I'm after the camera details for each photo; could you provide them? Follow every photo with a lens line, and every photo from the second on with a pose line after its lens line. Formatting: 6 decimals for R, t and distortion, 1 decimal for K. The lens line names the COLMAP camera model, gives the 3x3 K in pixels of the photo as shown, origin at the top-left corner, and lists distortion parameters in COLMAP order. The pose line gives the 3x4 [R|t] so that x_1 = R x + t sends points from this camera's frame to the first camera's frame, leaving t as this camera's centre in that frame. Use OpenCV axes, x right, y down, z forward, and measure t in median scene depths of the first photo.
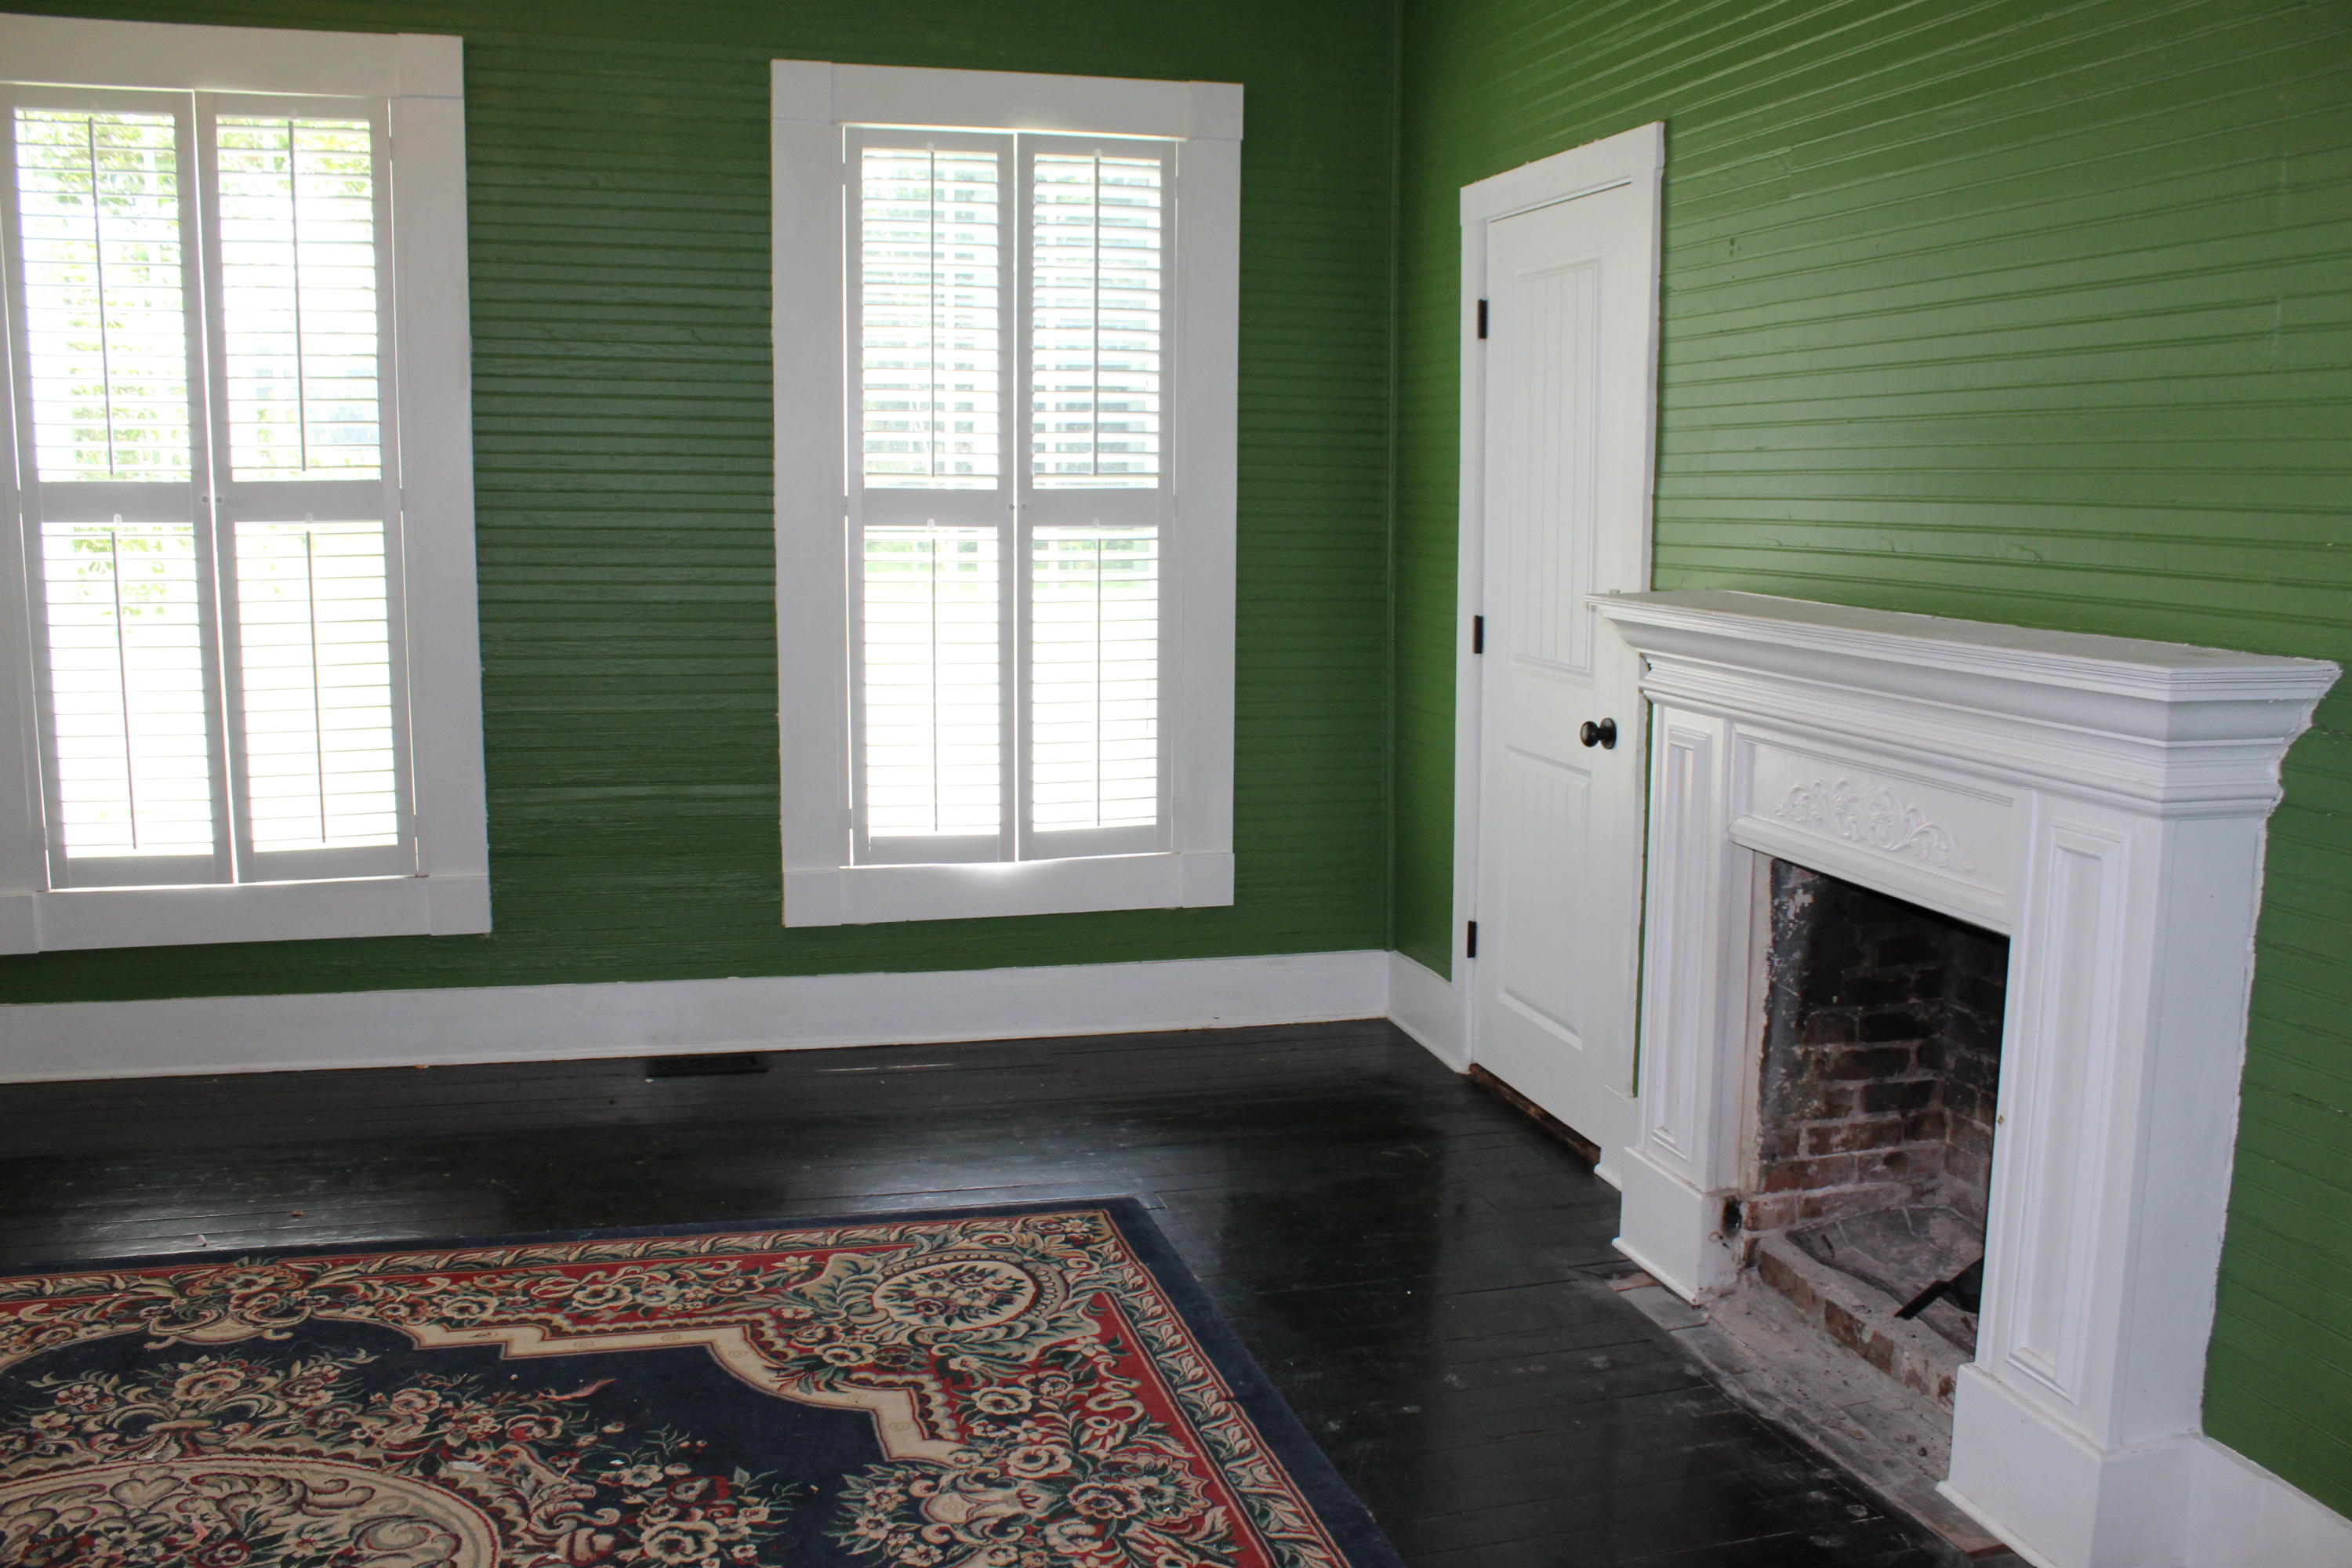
lens RADIAL K [[1967.7, 0, 1180.8], [0, 1967.7, 774.6], [0, 0, 1]] dist [-0.071643, 0.008803]
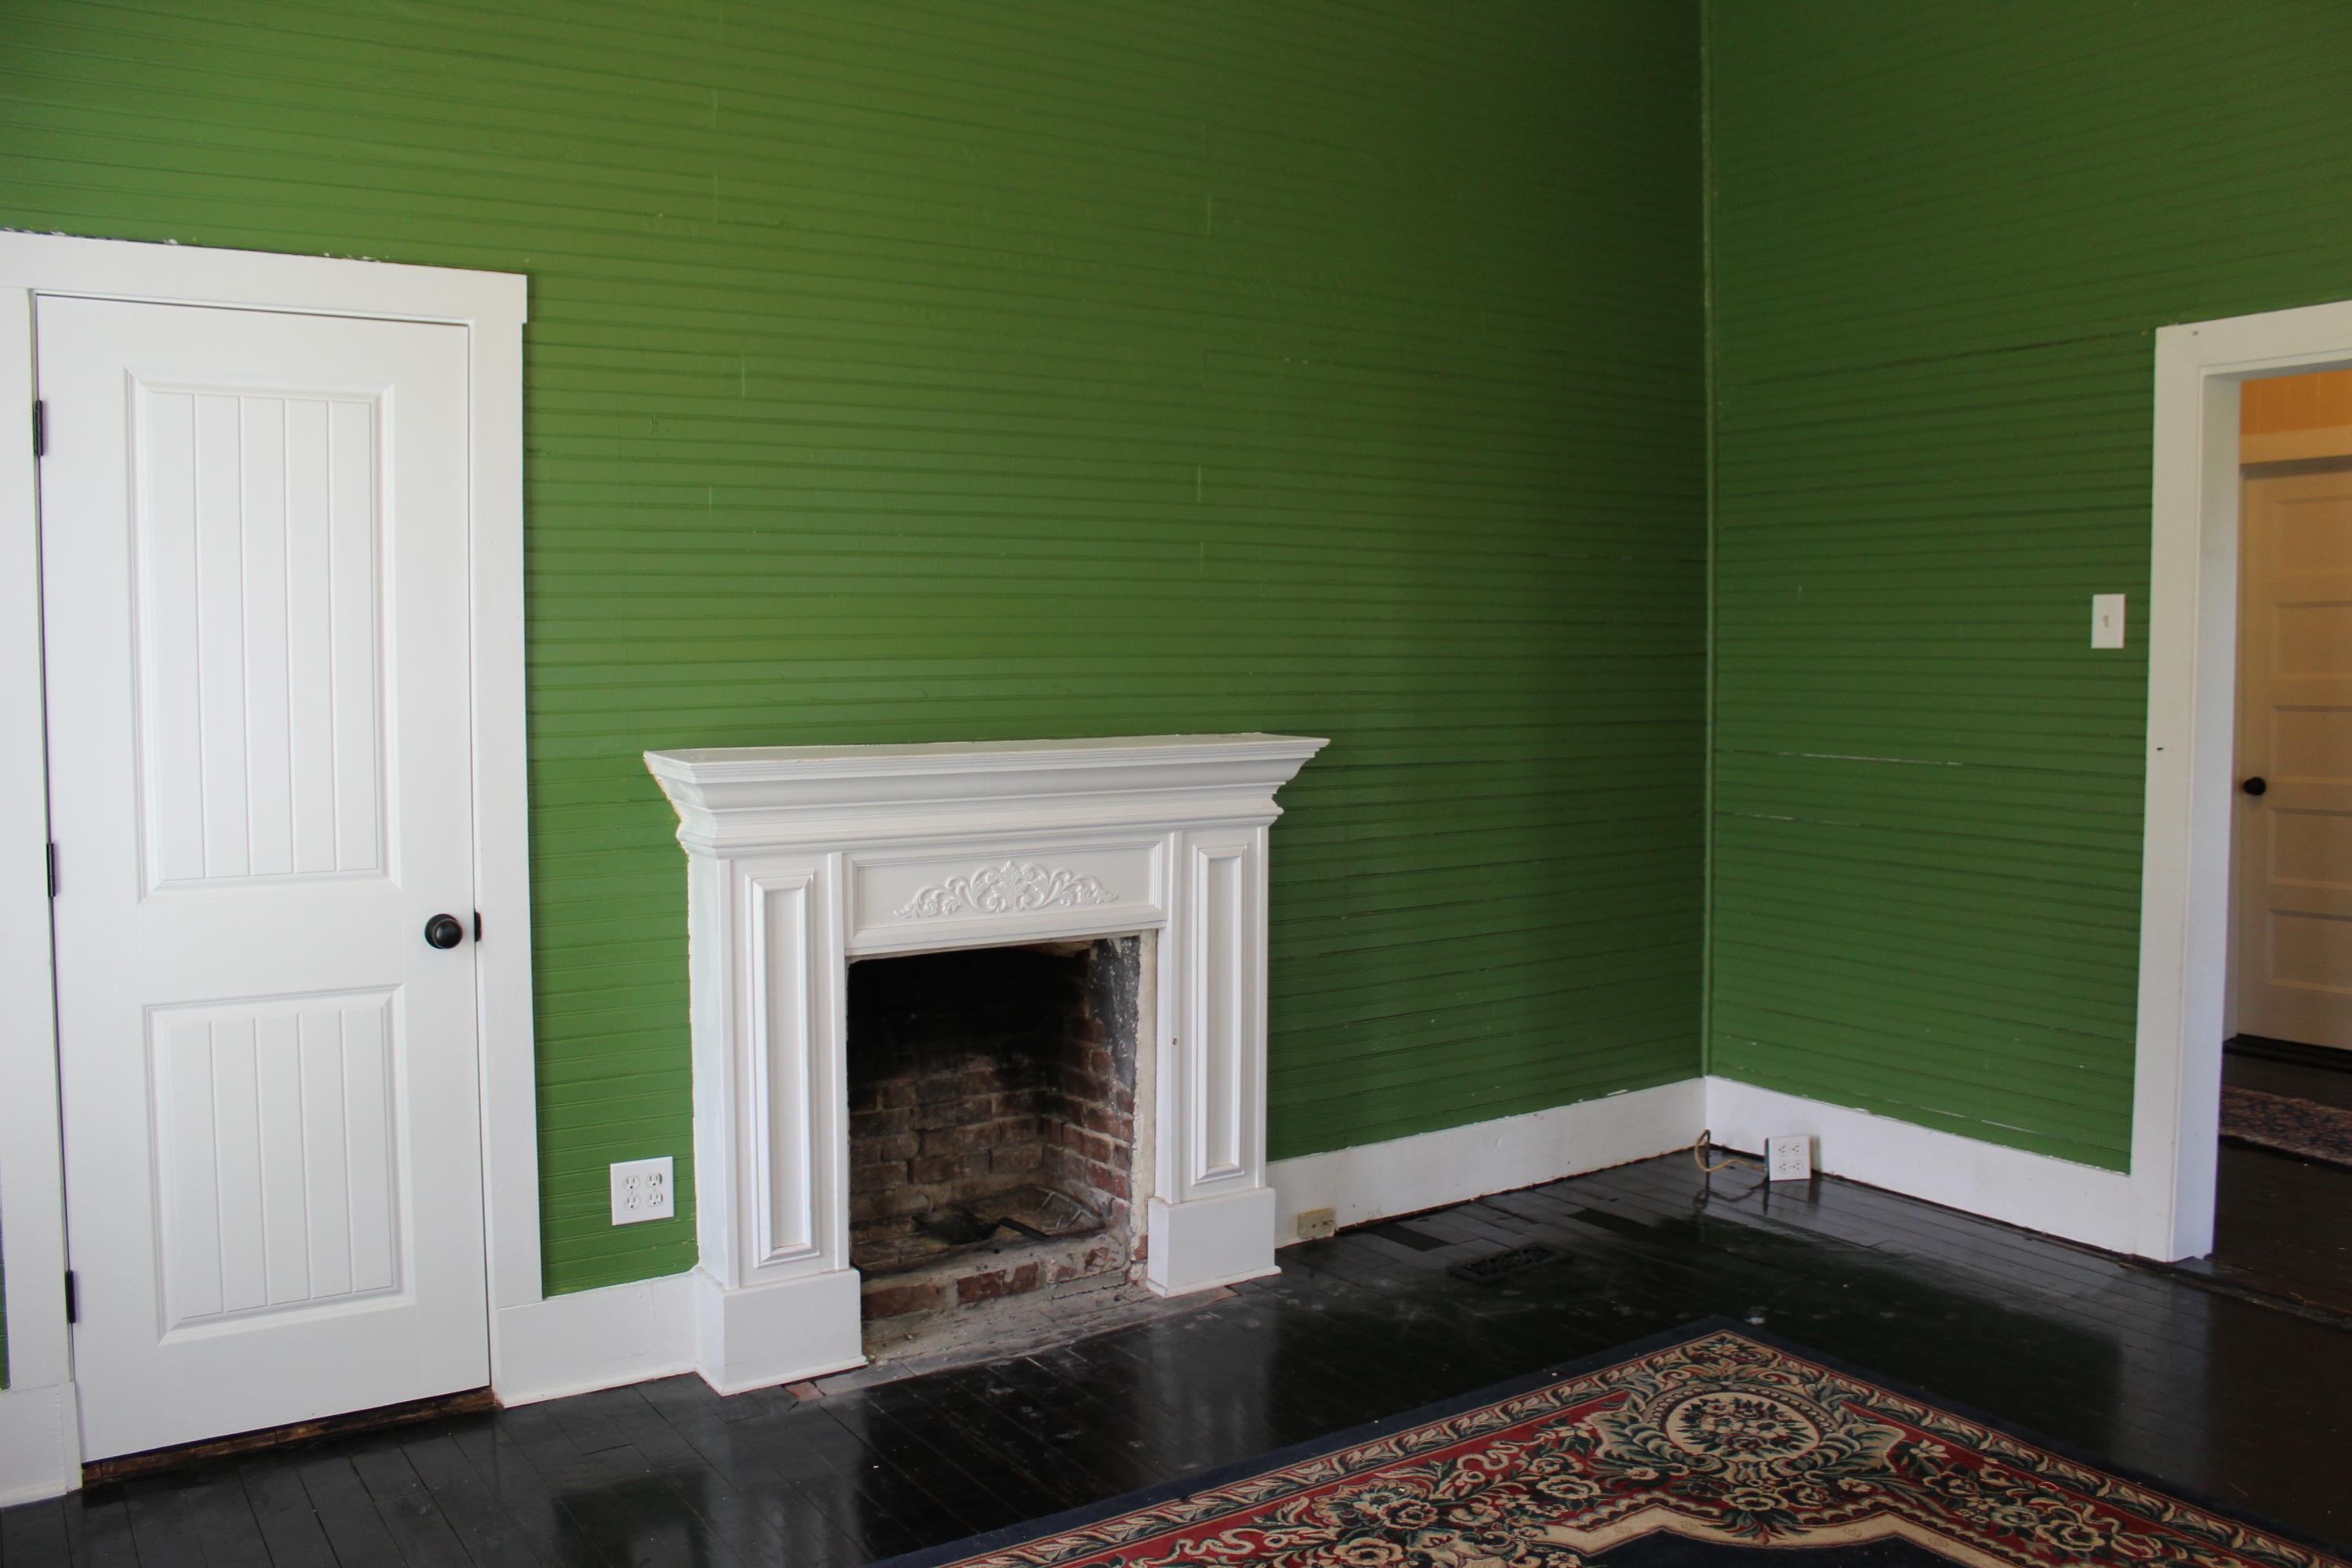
lens RADIAL K [[1967.7, 0, 1184.5], [0, 1967.7, 785.2], [0, 0, 1]] dist [-0.071643, 0.008803]
pose [[-0.300784, -0.074304, 0.950793, -0.981029], [0.142431, 0.982279, 0.121823, -0.199044], [-0.942997, 0.172065, -0.284871, 1.262529]]
